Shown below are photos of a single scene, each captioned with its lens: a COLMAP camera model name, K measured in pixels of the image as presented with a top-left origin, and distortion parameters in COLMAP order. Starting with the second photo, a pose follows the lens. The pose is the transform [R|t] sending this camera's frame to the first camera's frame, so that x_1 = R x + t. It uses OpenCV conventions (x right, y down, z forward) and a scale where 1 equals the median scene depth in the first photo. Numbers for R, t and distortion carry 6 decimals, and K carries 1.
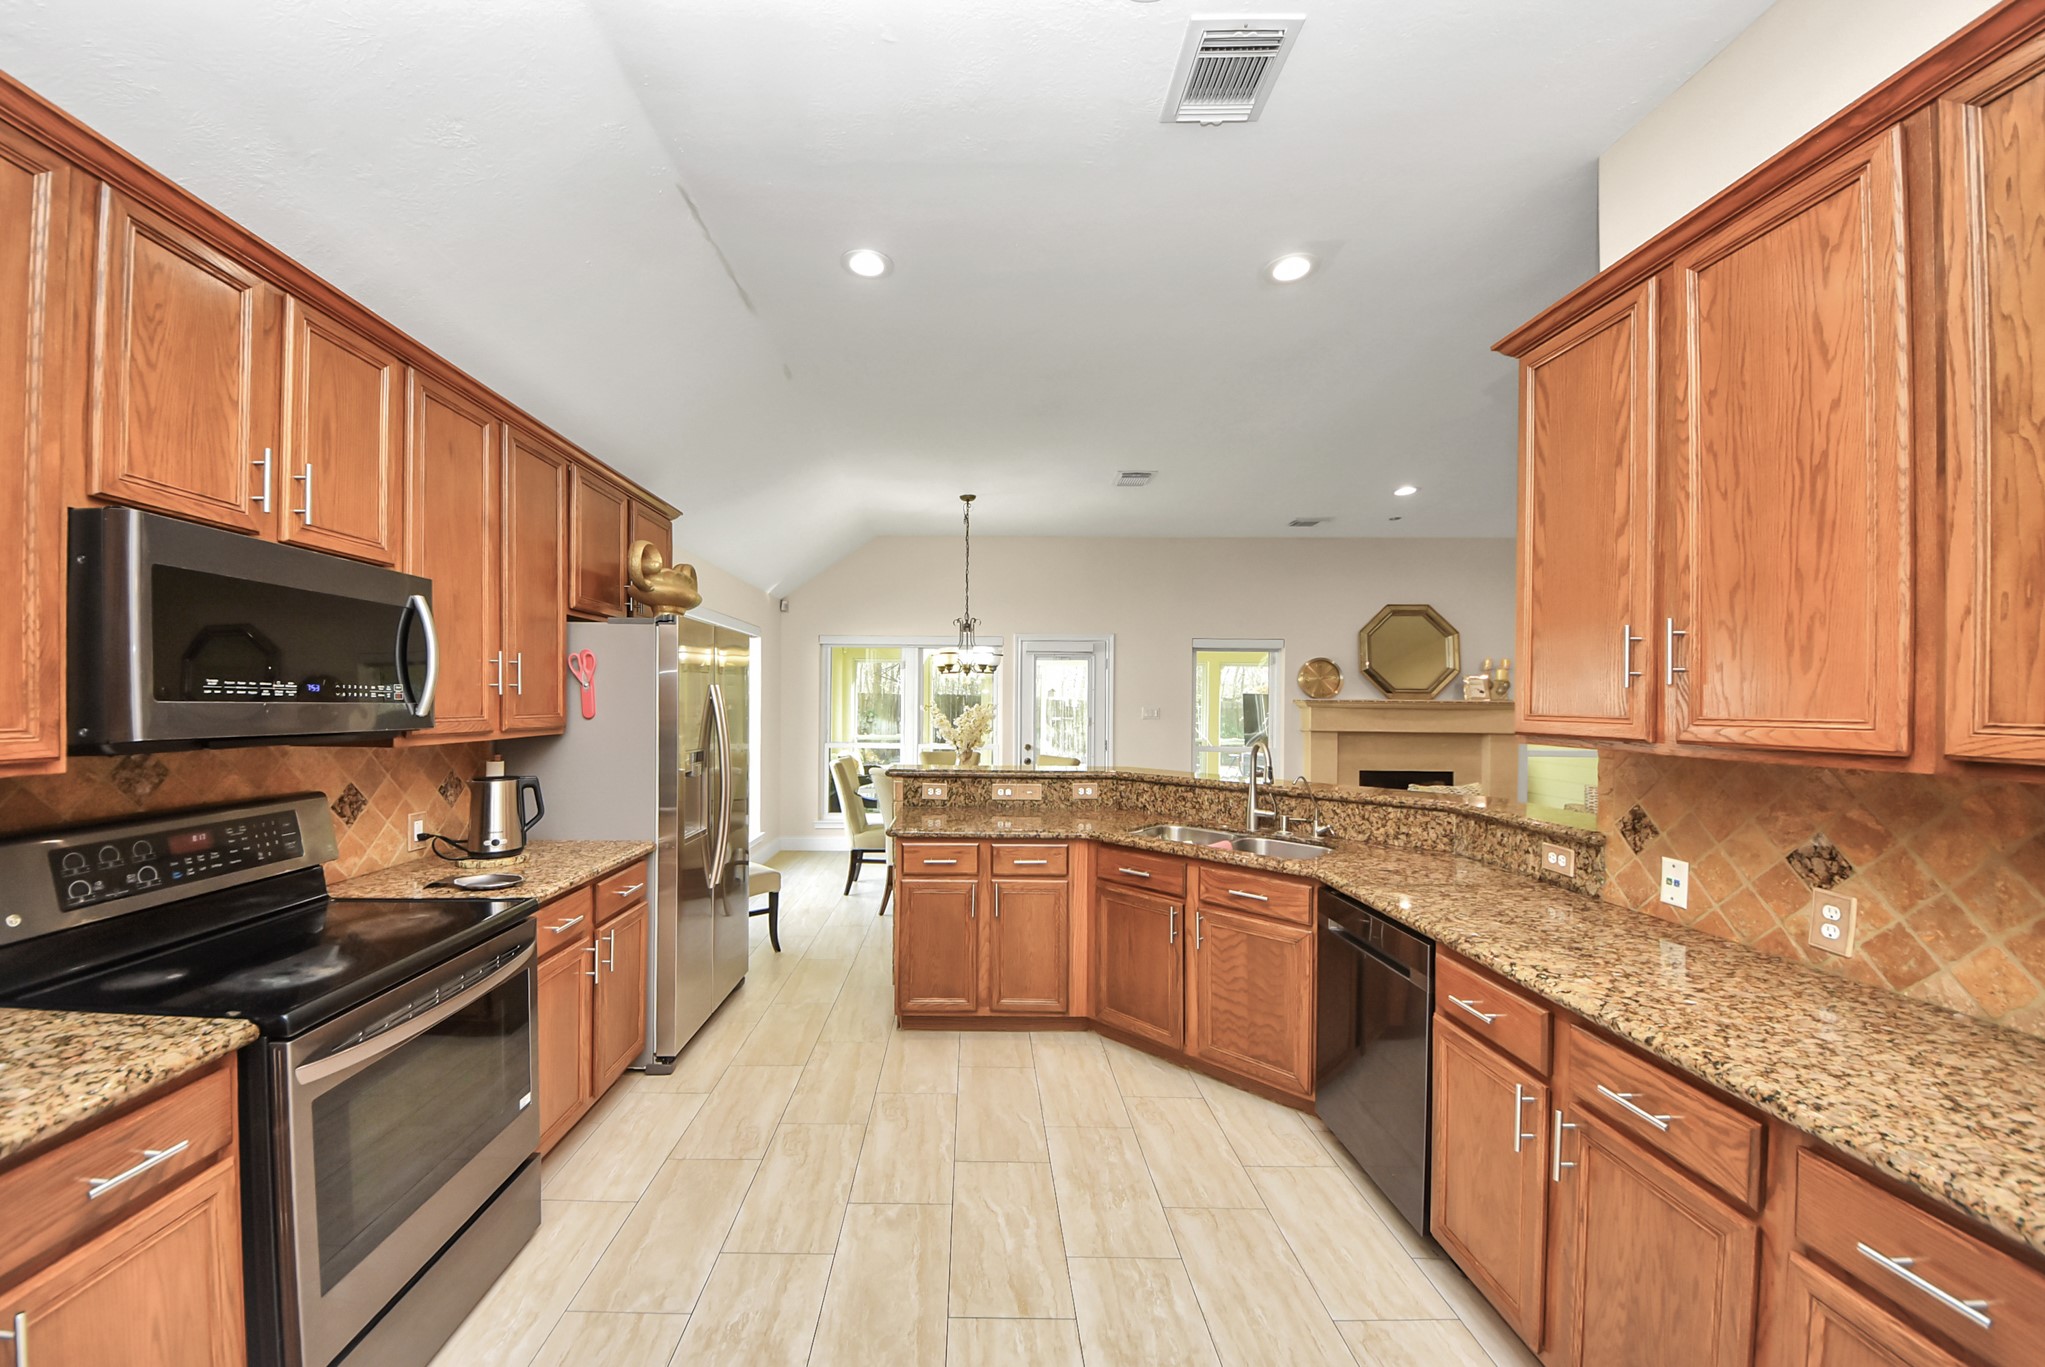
lens RADIAL K [[737.0, 0, 983.6], [0, 737.0, 686.8], [0, 0, 1]] dist [0.001209, -0.010686]
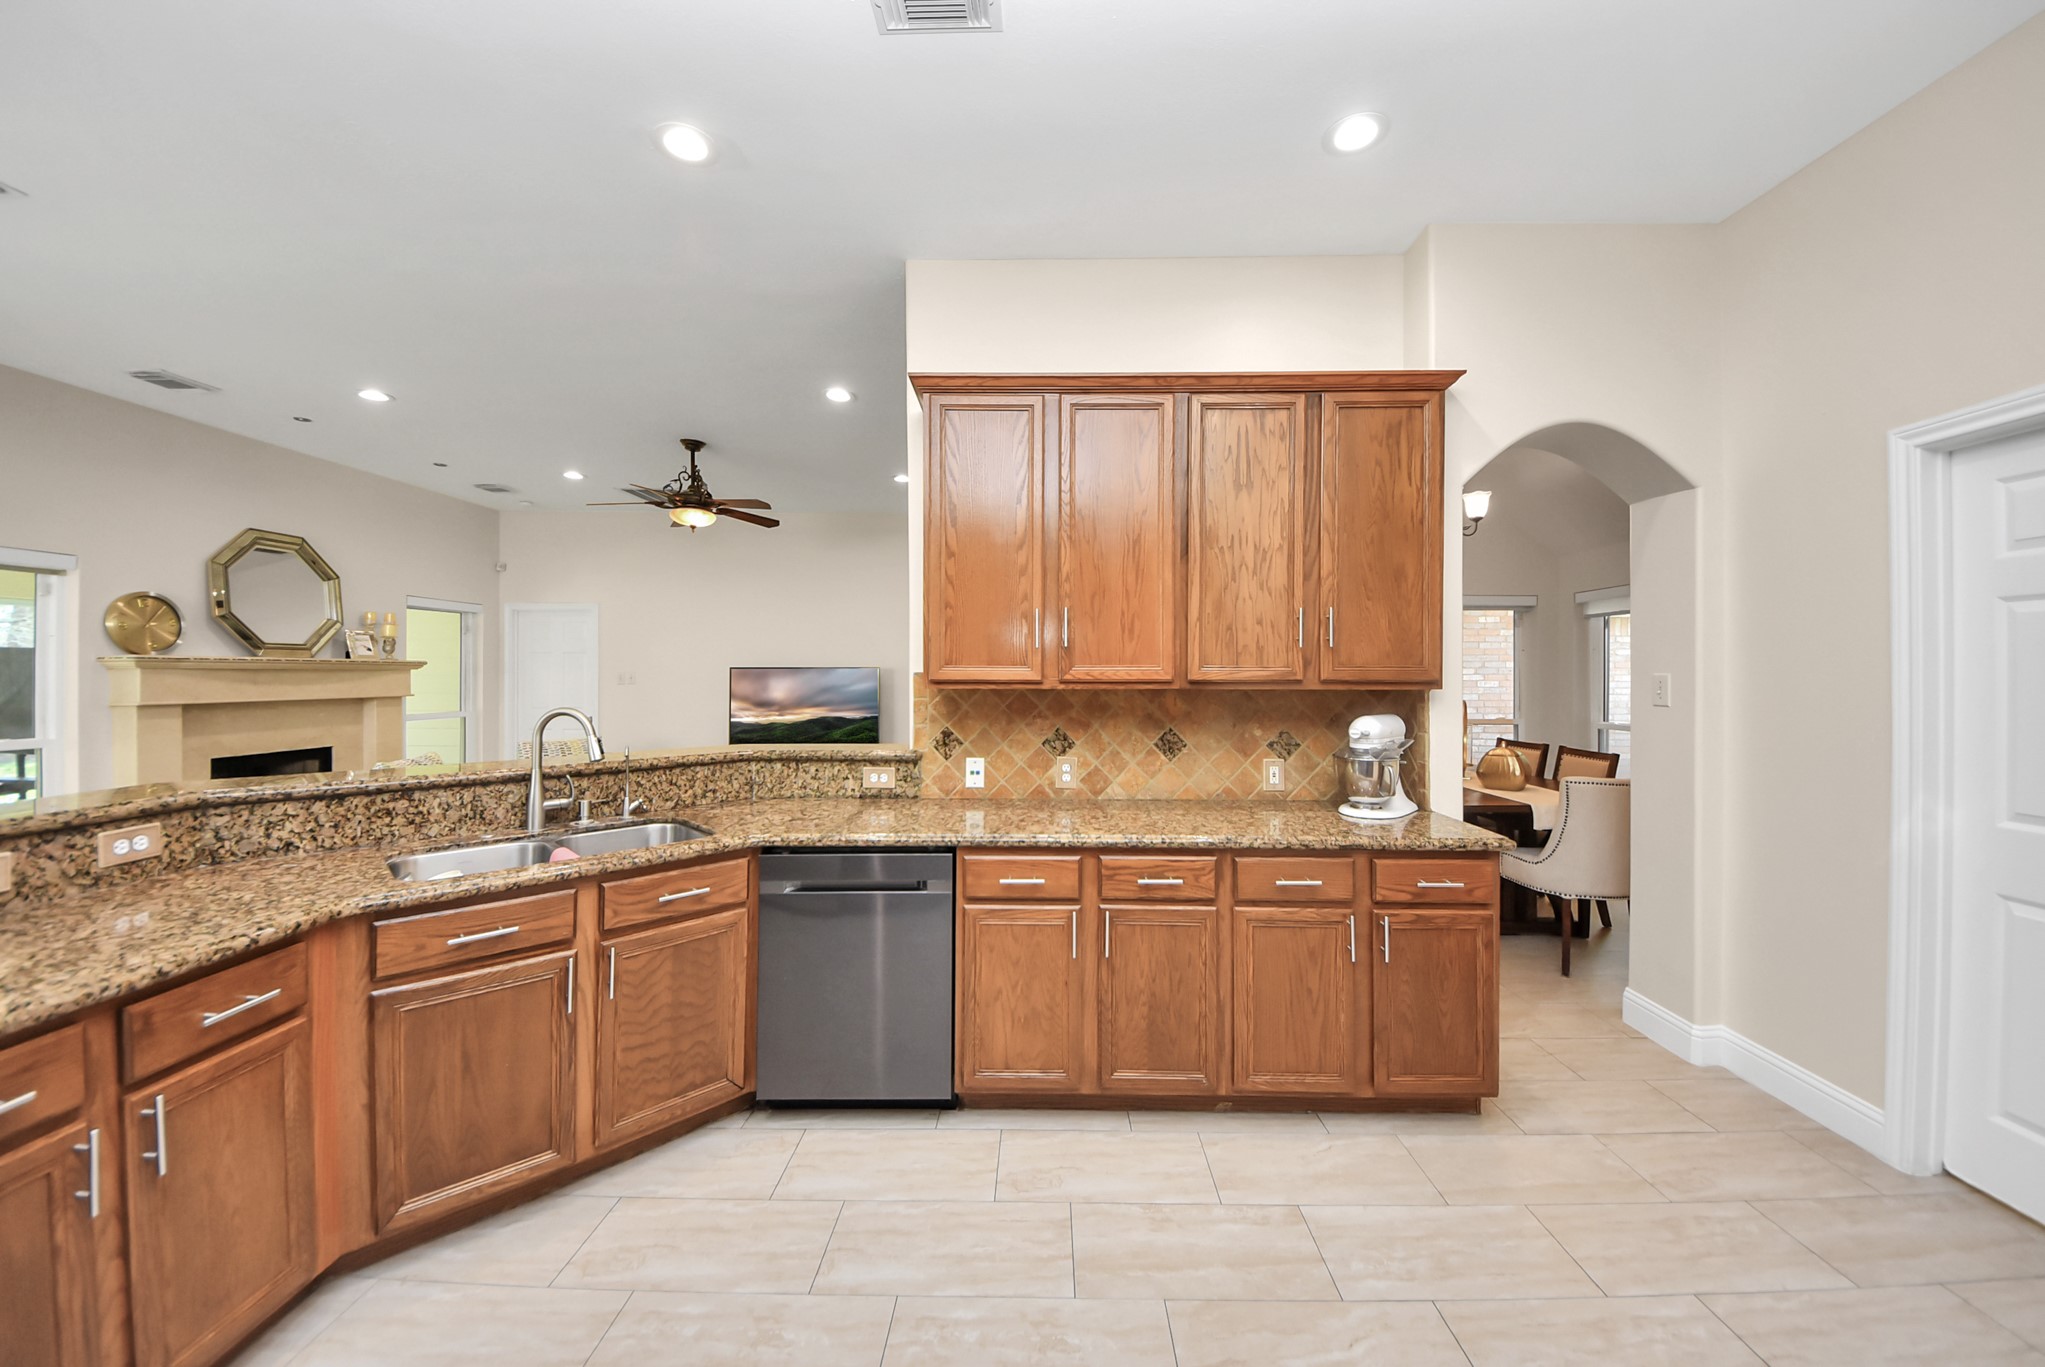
lens RADIAL K [[711.4, 0, 1024.2], [0, 711.4, 661.5], [0, 0, 1]] dist [0.033328, -0.021999]
pose [[0.032679, 0.002907, 0.999462, -0.423997], [-0.020363, 0.999790, -0.002242, 0.021794], [-0.999258, -0.020279, 0.032732, 0.617935]]
